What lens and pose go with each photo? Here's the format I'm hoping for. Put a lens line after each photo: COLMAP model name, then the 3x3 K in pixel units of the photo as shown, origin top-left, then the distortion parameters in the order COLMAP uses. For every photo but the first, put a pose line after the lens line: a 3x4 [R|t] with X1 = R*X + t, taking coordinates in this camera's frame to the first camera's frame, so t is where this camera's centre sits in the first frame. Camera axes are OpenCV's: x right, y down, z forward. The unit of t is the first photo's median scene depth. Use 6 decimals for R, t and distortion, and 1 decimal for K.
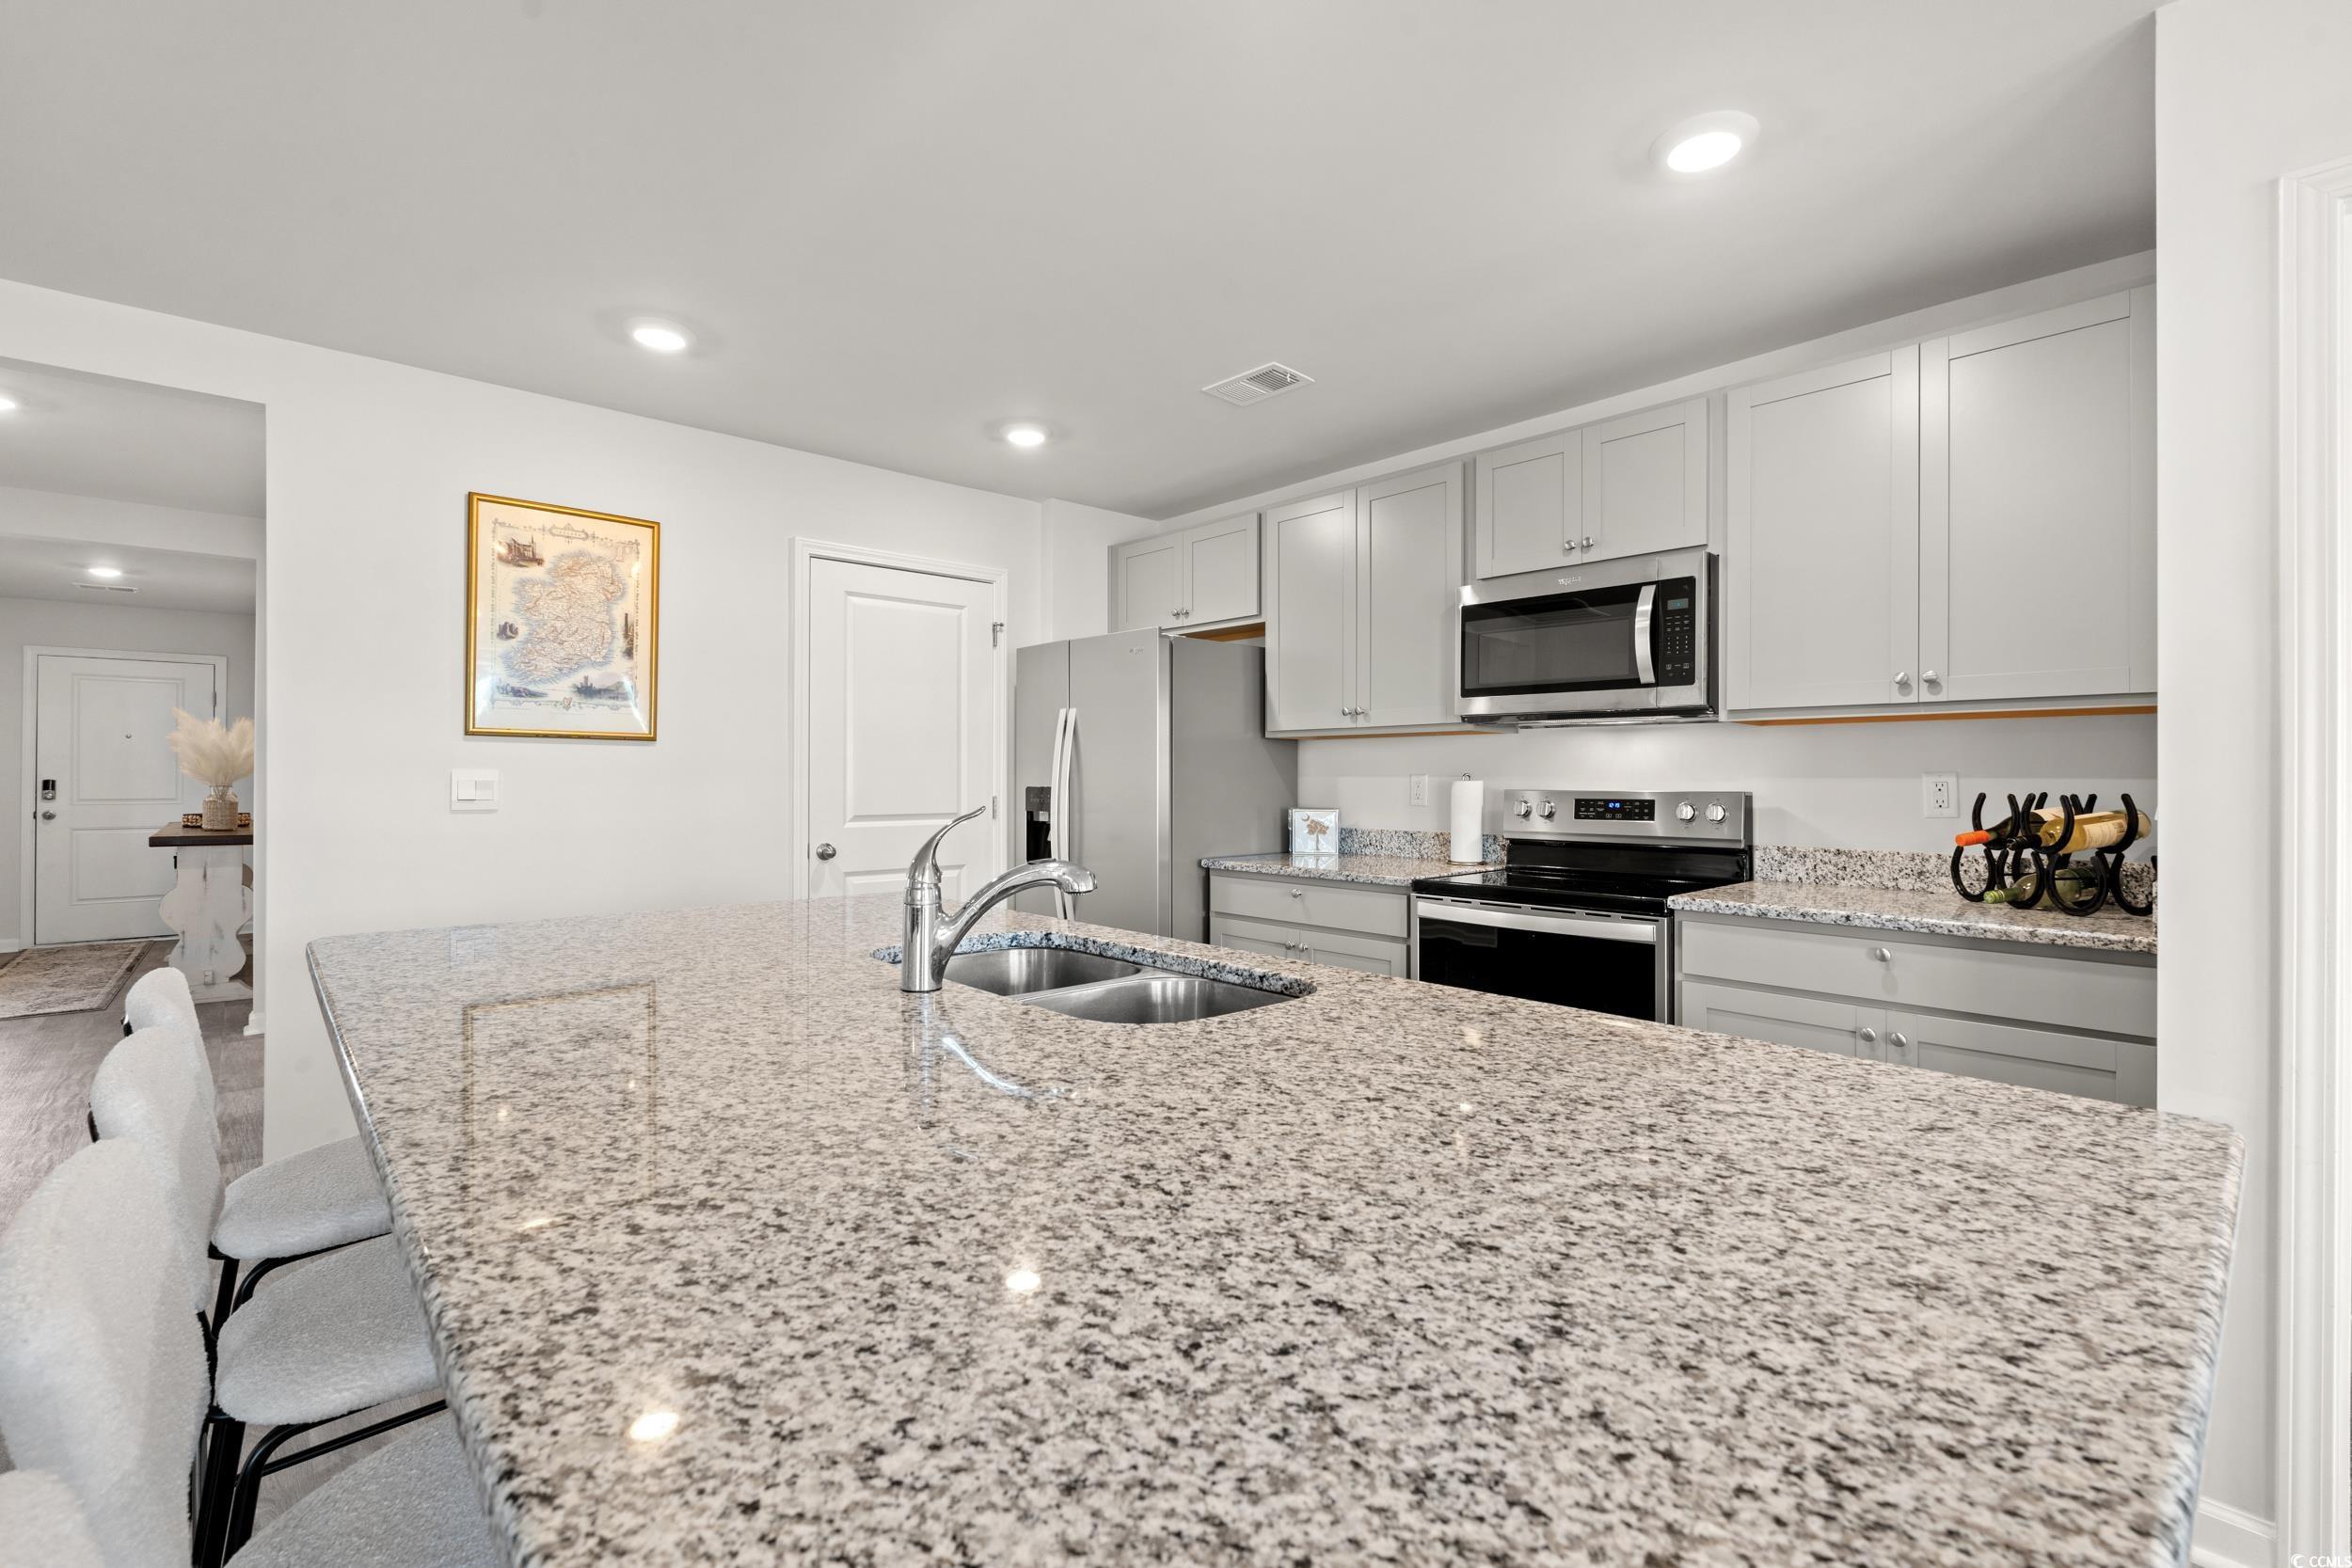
lens RADIAL K [[1032.6, 0, 1163.7], [0, 1032.6, 773.4], [0, 0, 1]] dist [-0.000705, -0.000729]
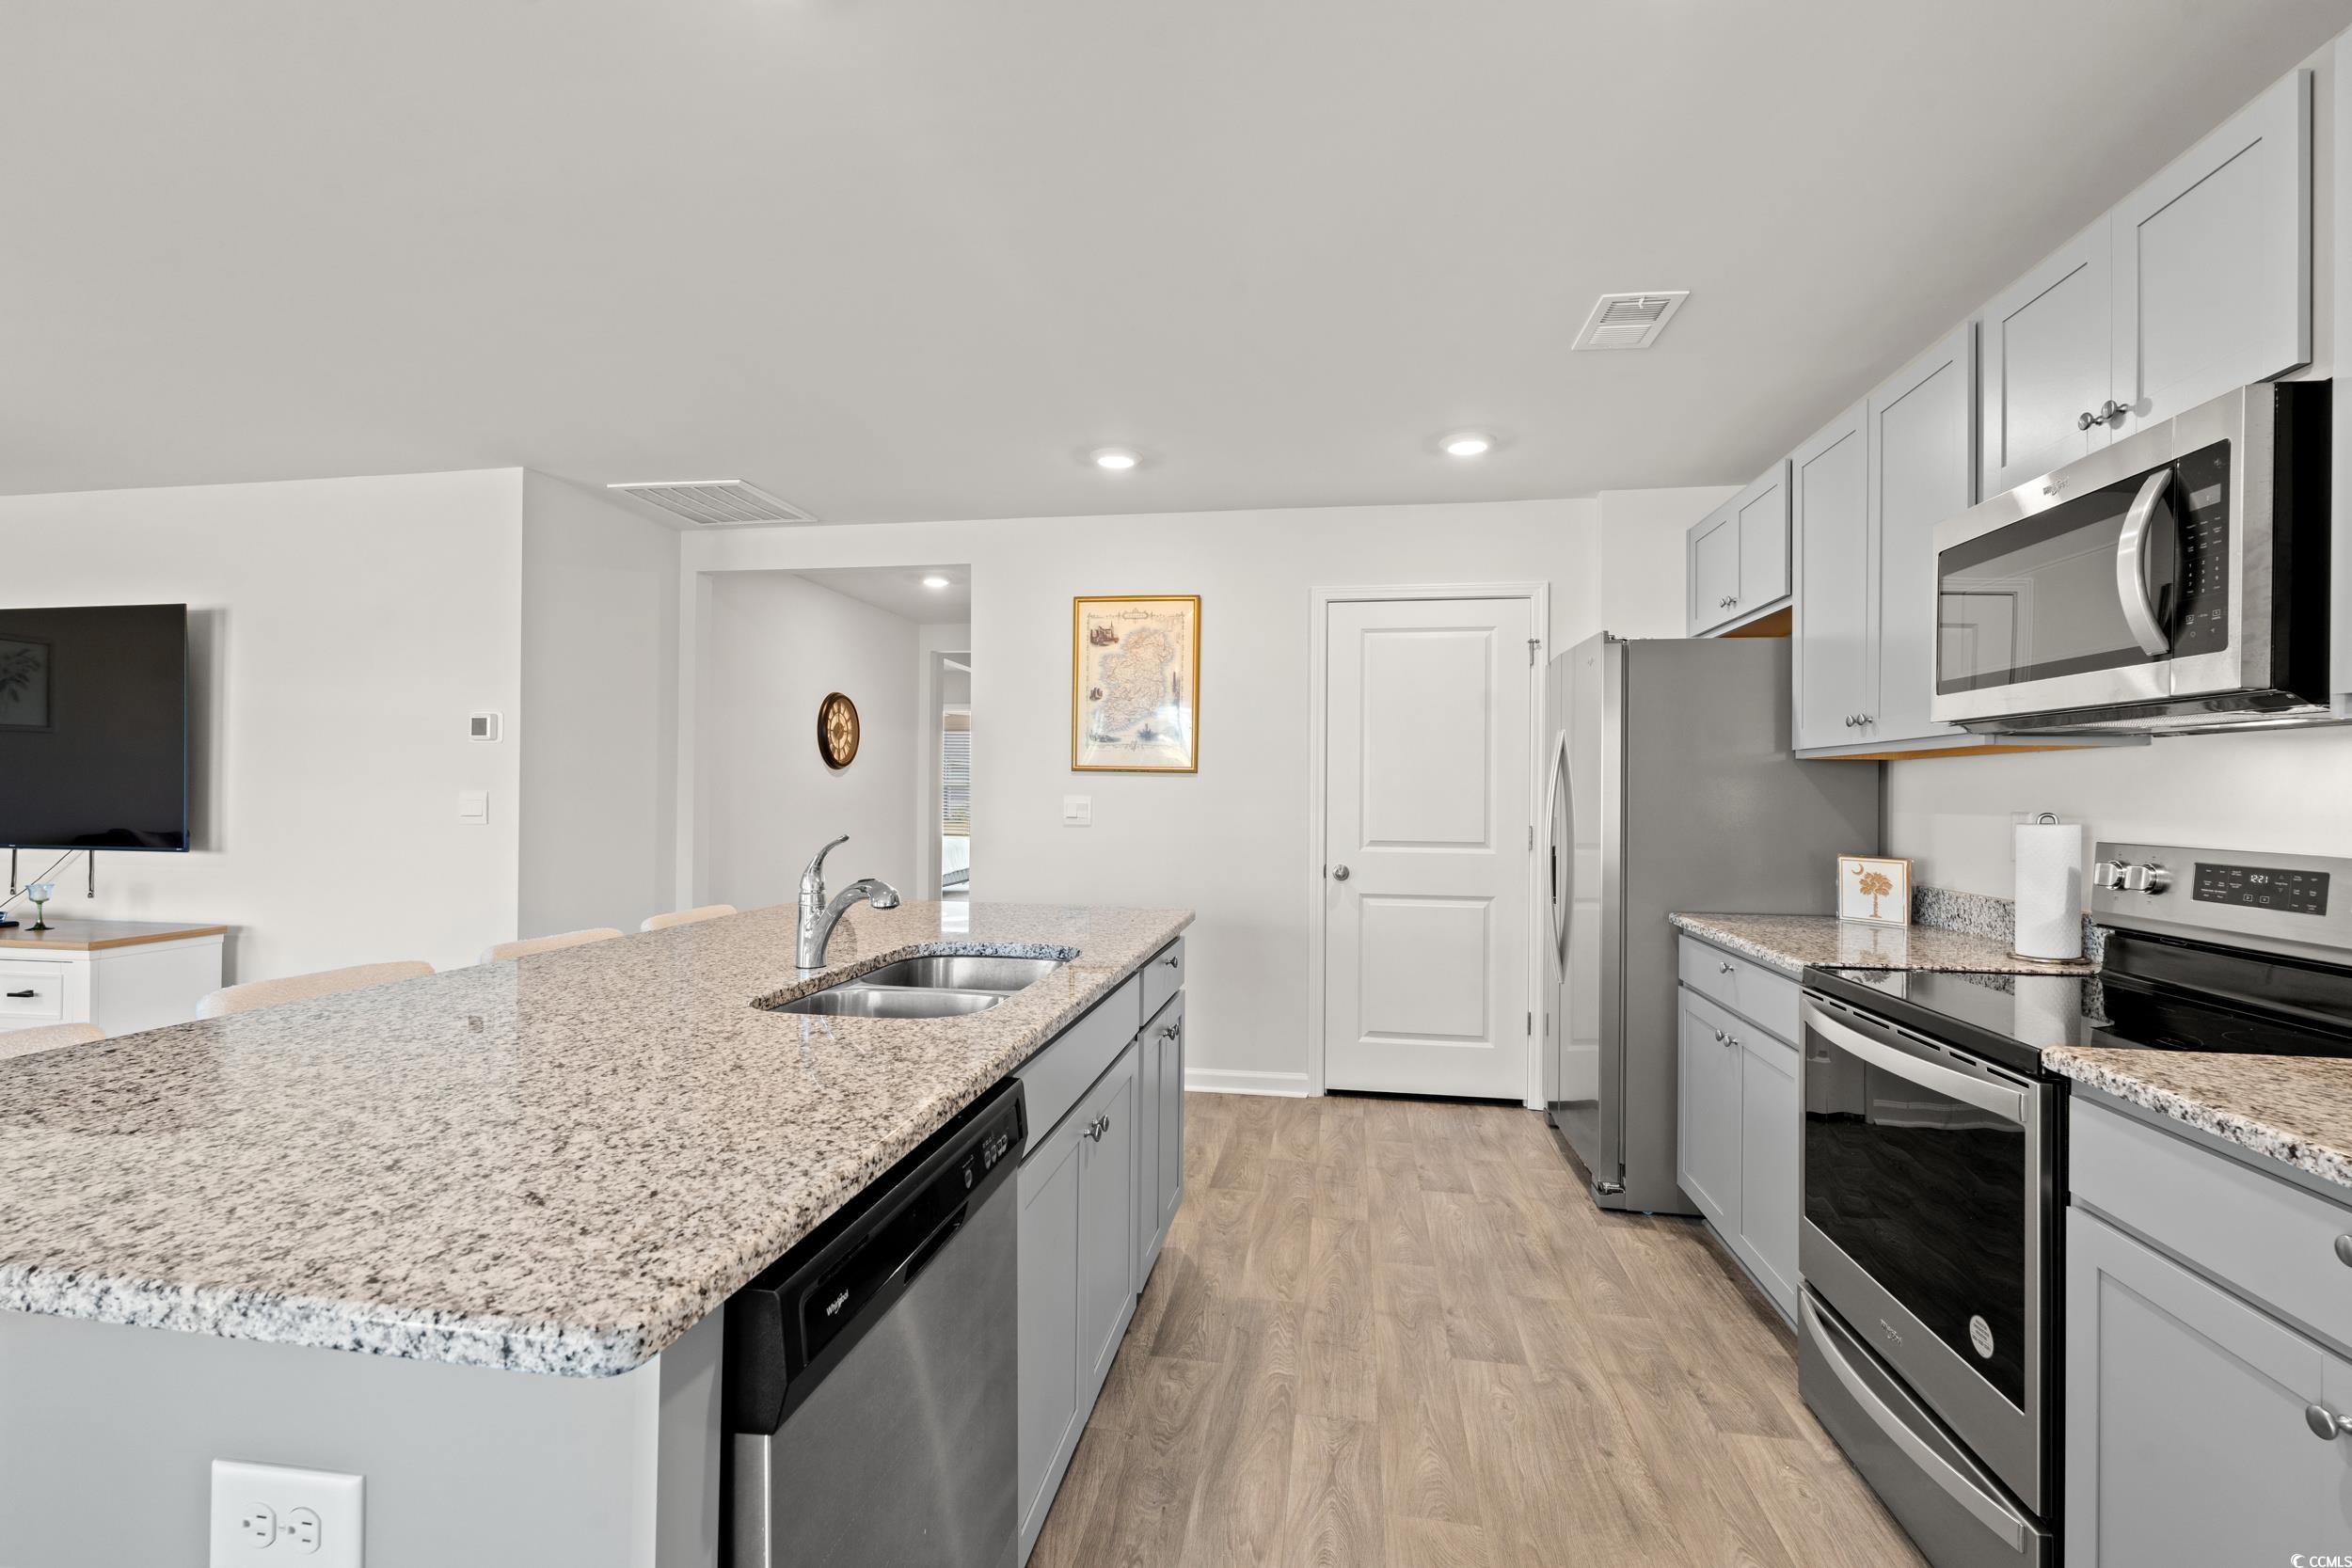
lens RADIAL K [[1032.6, 0, 1162.9], [0, 1032.6, 785.8], [0, 0, 1]] dist [-0.000705, -0.000729]
pose [[0.618530, 0.000027, -0.785761, 0.491027], [-0.004533, 0.999983, -0.003534, -0.012242], [0.785748, 0.005747, 0.618520, 0.223852]]
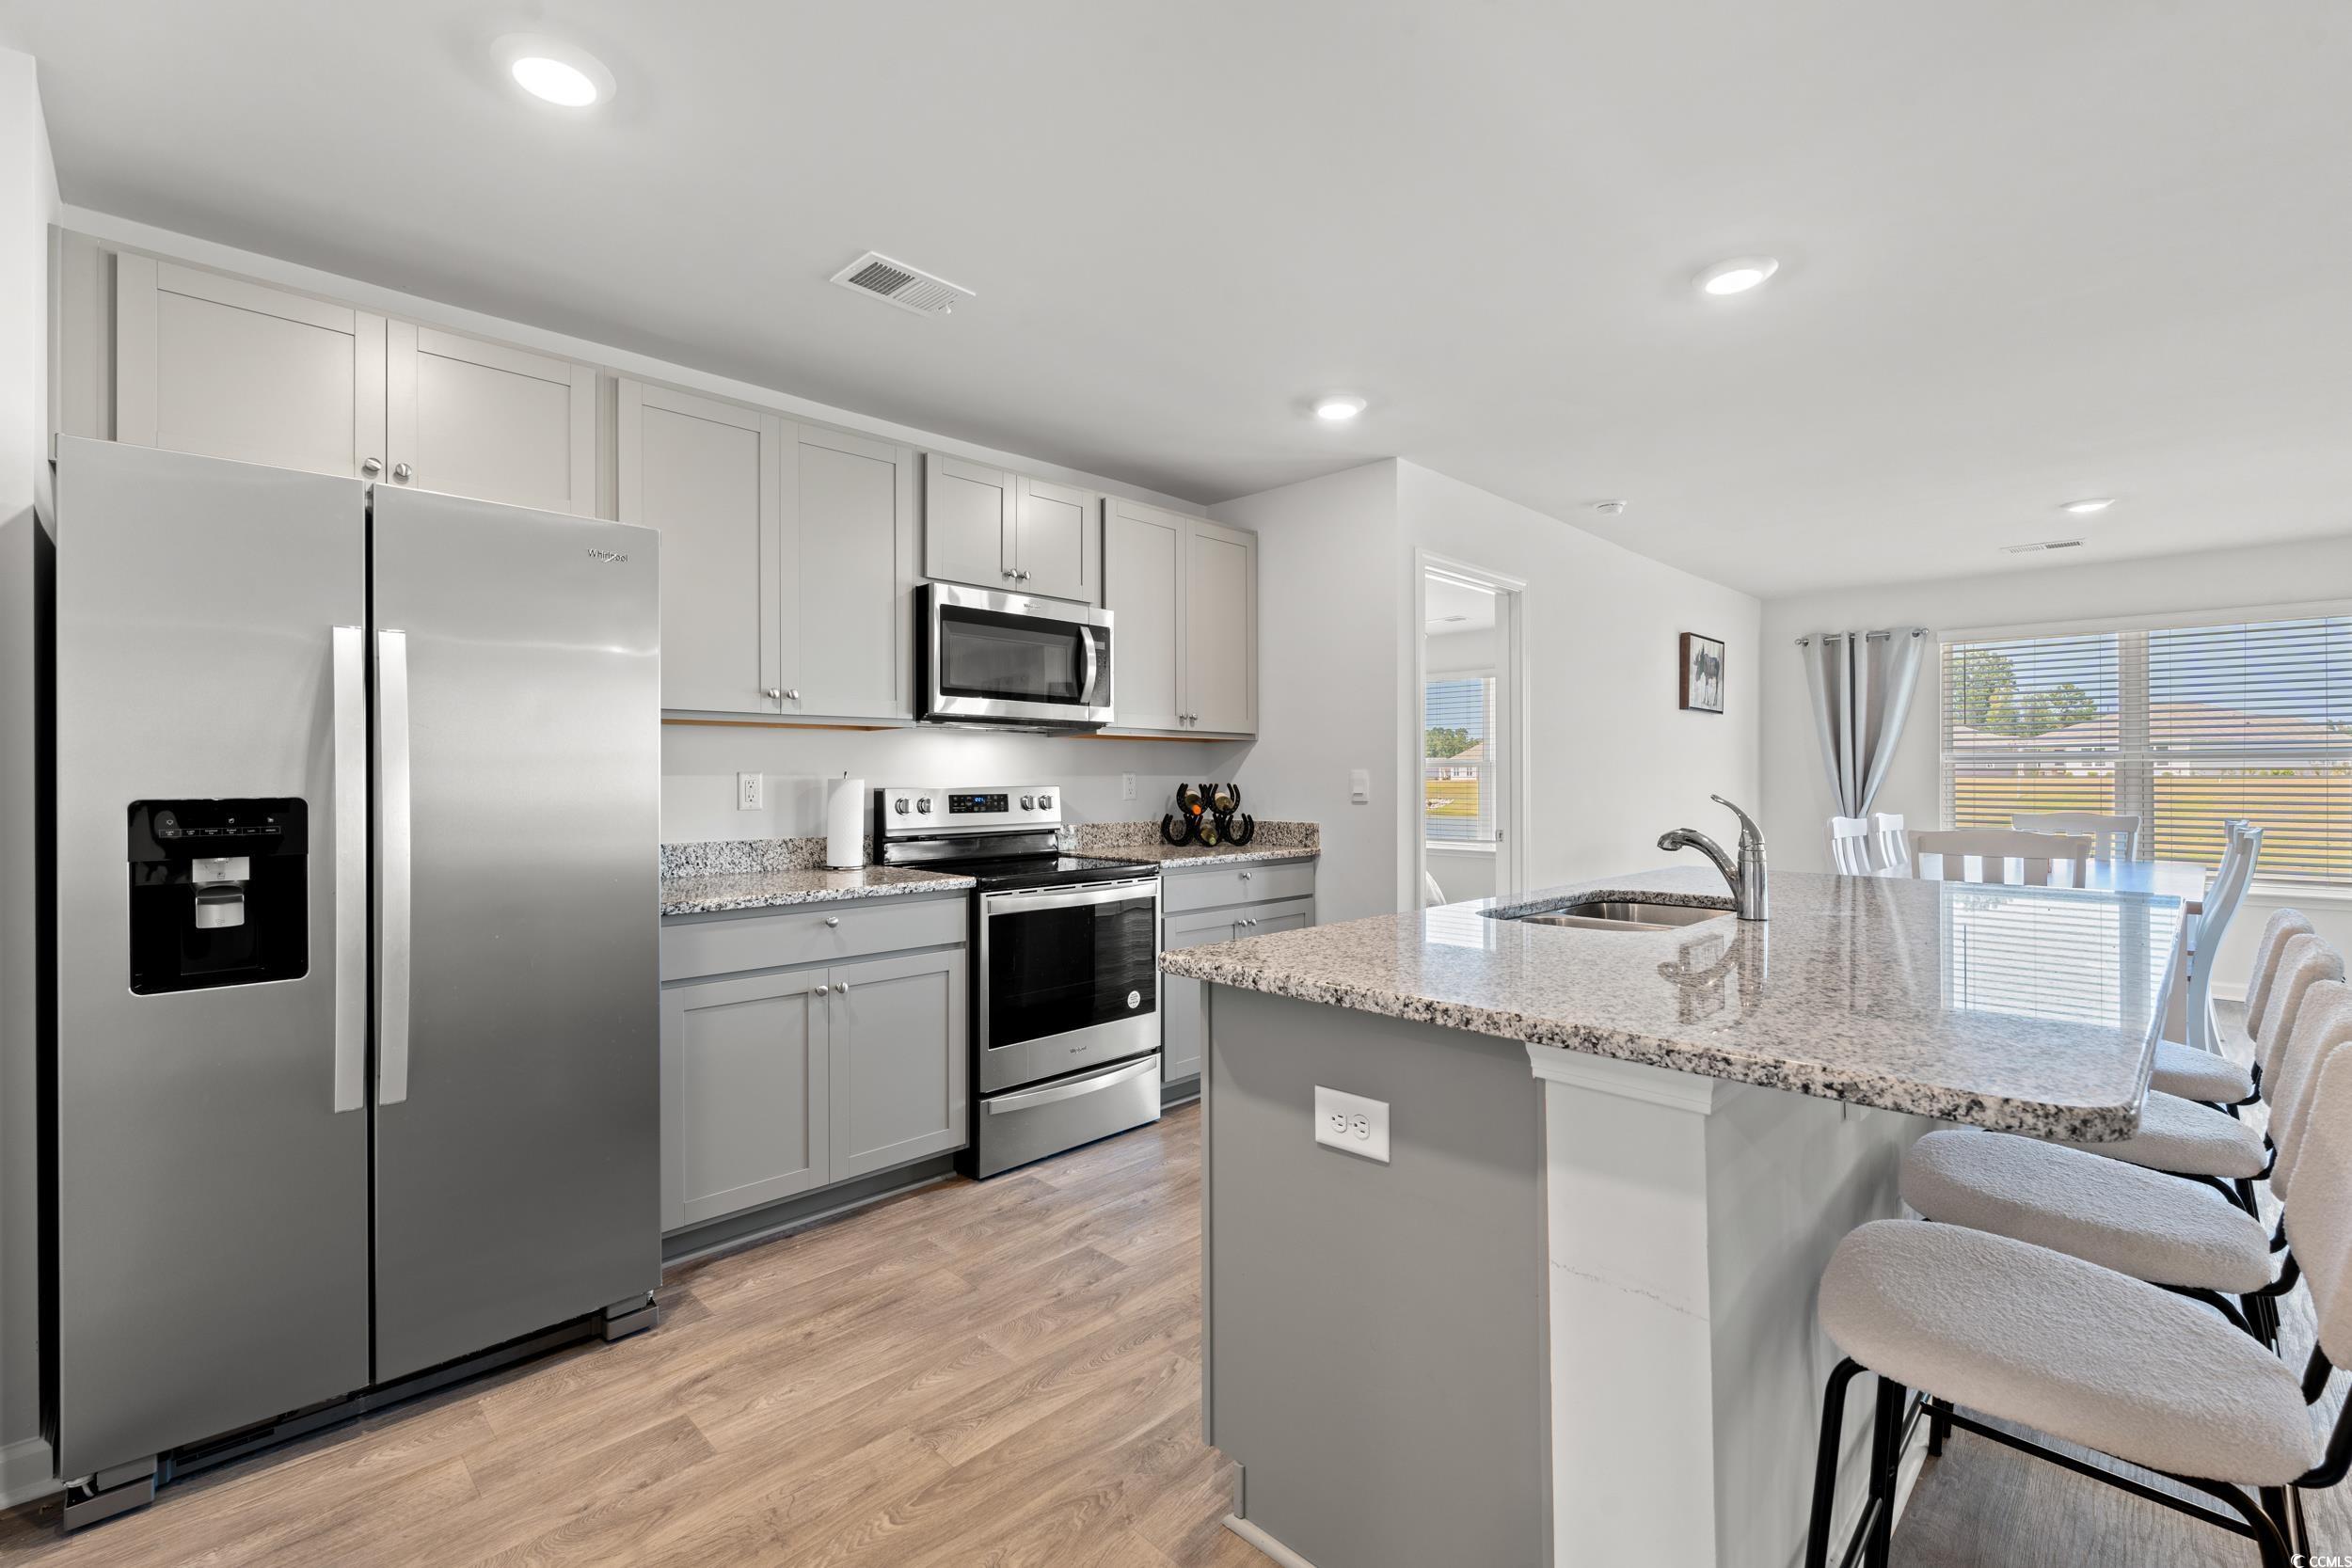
lens RADIAL K [[1032.6, 0, 1175.7], [0, 1032.6, 777.4], [0, 0, 1]] dist [-0.000705, -0.000729]
pose [[-0.052227, -0.004116, 0.998627, -0.710911], [-0.004143, 0.999984, 0.003905, 0.000711], [-0.998627, -0.003934, -0.052243, 0.818650]]
